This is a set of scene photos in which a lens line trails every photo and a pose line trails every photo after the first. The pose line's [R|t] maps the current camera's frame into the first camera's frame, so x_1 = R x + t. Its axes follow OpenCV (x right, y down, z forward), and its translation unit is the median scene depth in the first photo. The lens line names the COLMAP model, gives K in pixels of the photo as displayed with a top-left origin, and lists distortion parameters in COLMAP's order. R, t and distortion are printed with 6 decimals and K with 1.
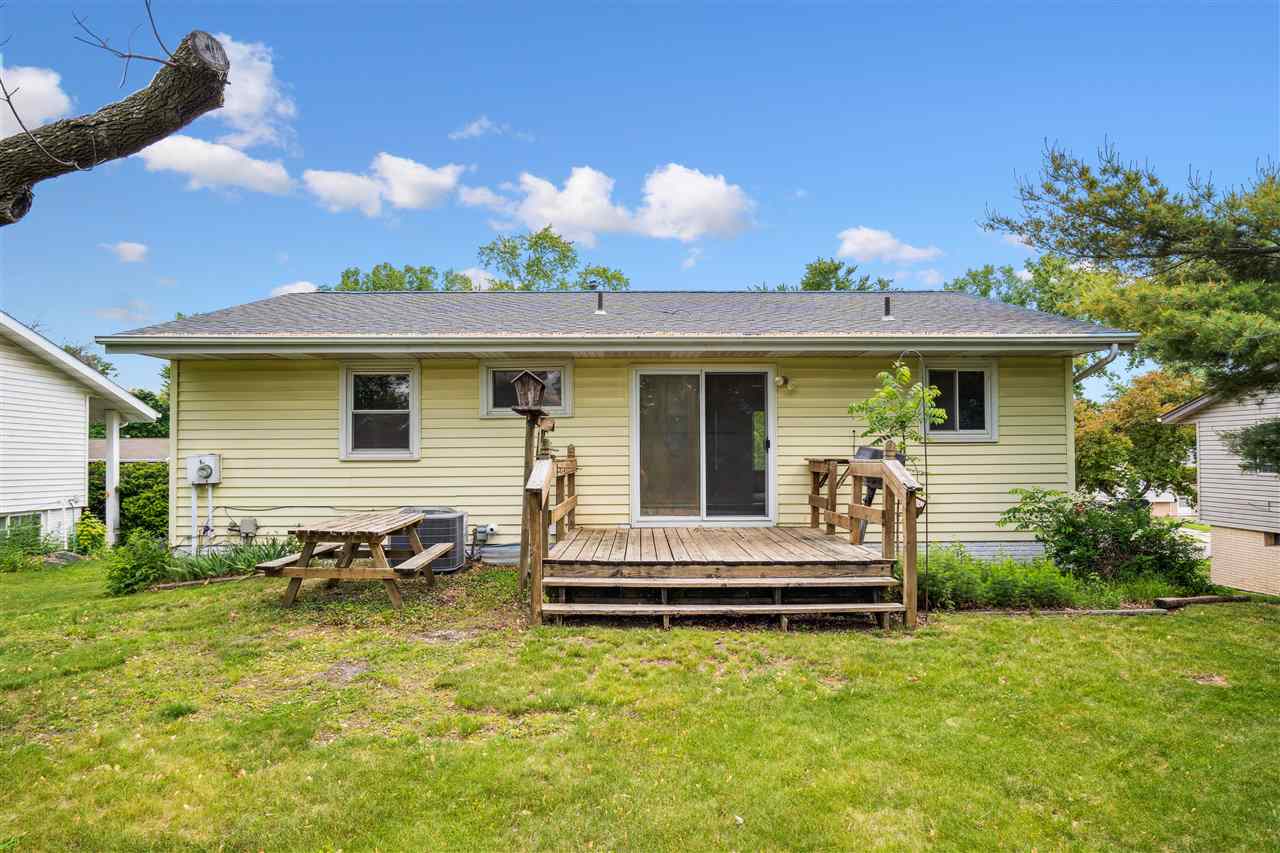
lens RADIAL K [[749.1, 0, 639.4], [0, 749.1, 431.8], [0, 0, 1]] dist [-0.003389, -0.000066]
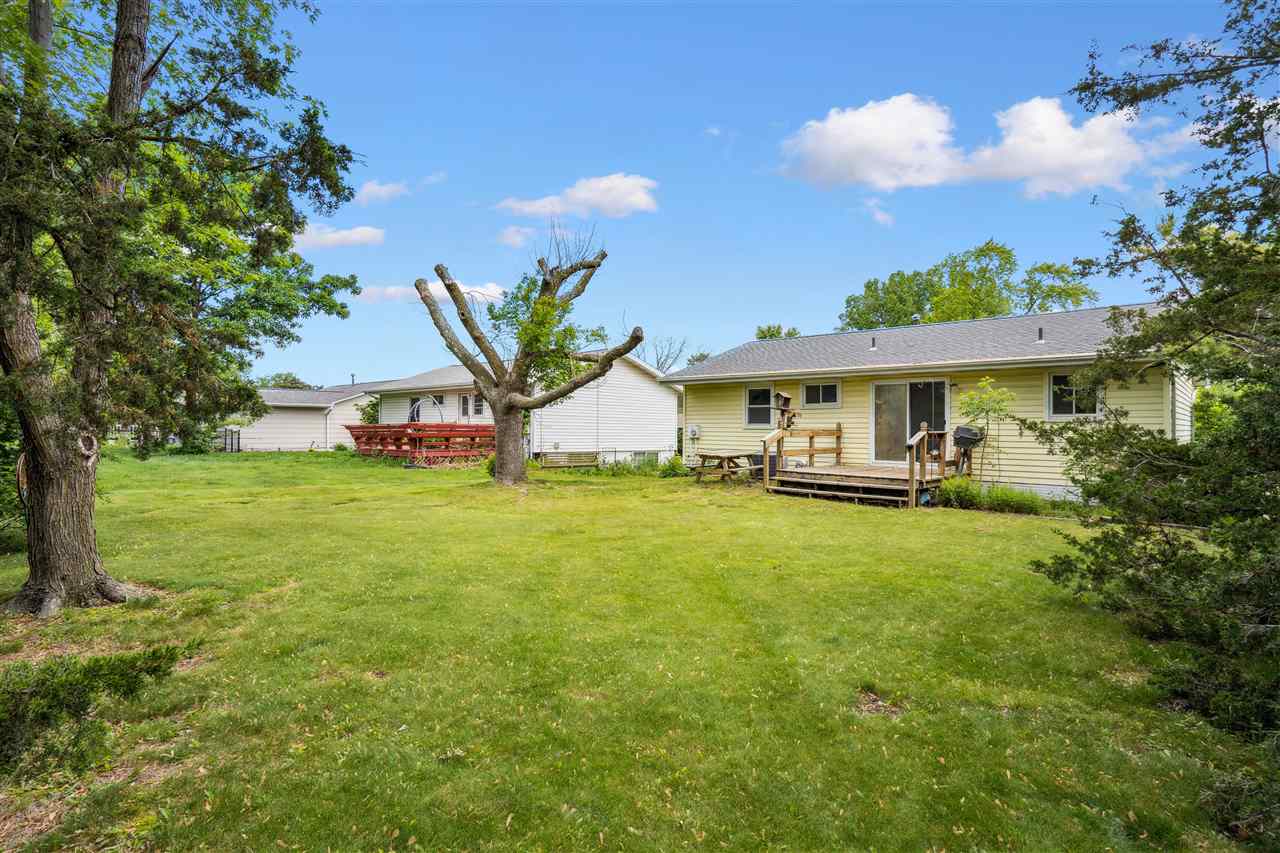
lens RADIAL K [[625.4, 0, 640.0], [0, 625.4, 423.8], [0, 0, 1]] dist [0.000008, 0.000004]
pose [[0.723244, 0.006451, -0.690563, 0.664557], [0.014564, 0.999591, 0.024592, -0.027031], [0.690439, -0.027843, 0.722854, -0.551739]]
